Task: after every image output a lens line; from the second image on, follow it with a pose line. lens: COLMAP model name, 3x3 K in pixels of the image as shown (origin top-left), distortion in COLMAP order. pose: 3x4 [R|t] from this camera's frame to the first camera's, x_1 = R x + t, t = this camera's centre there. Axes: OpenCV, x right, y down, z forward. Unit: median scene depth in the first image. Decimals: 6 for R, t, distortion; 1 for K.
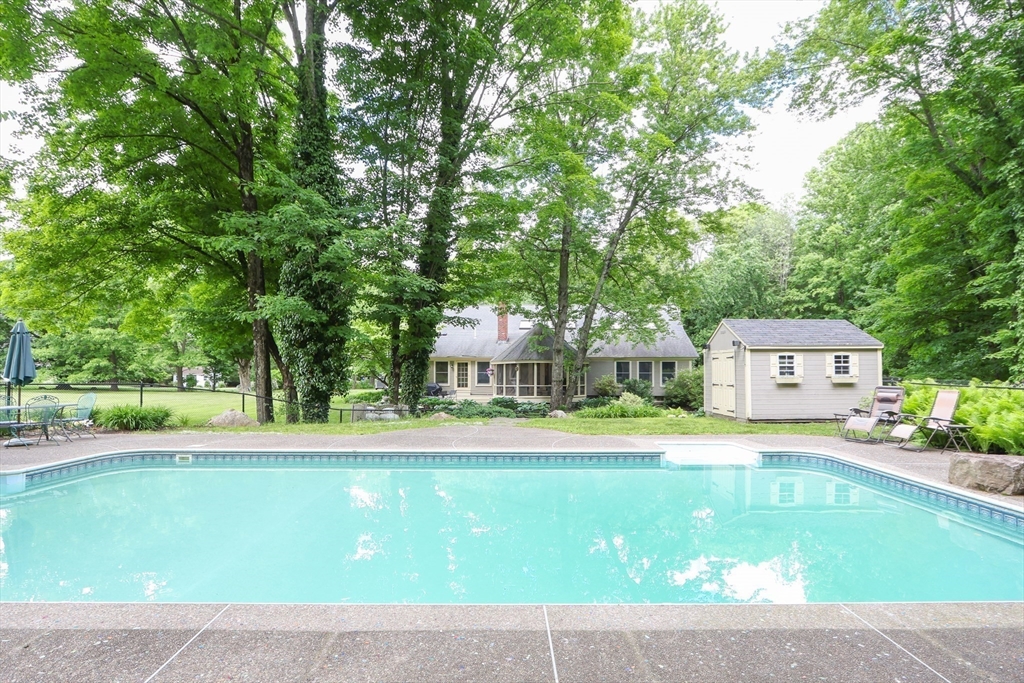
lens RADIAL K [[537.9, 0, 511.6], [0, 537.9, 345.5], [0, 0, 1]] dist [0.005440, 0.000748]
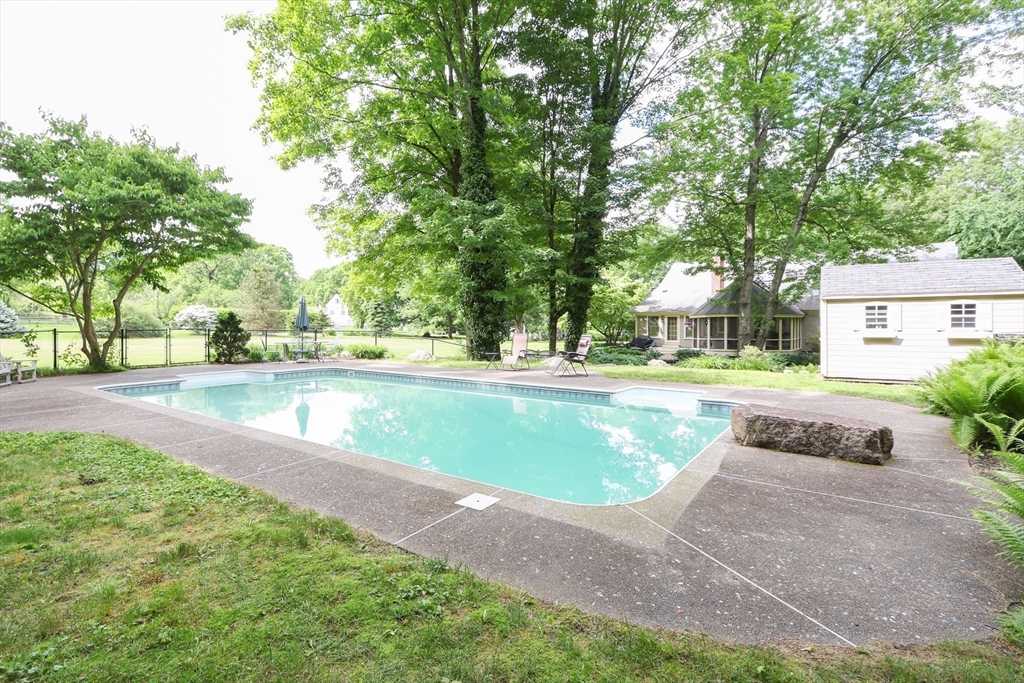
lens RADIAL K [[487.4, 0, 513.6], [0, 487.4, 332.4], [0, 0, 1]] dist [-0.001676, -0.000057]
pose [[0.818153, 0.009912, -0.574915, 0.481242], [0.025475, 0.998245, 0.053462, 0.004352], [0.574436, -0.058386, 0.816465, 0.017249]]
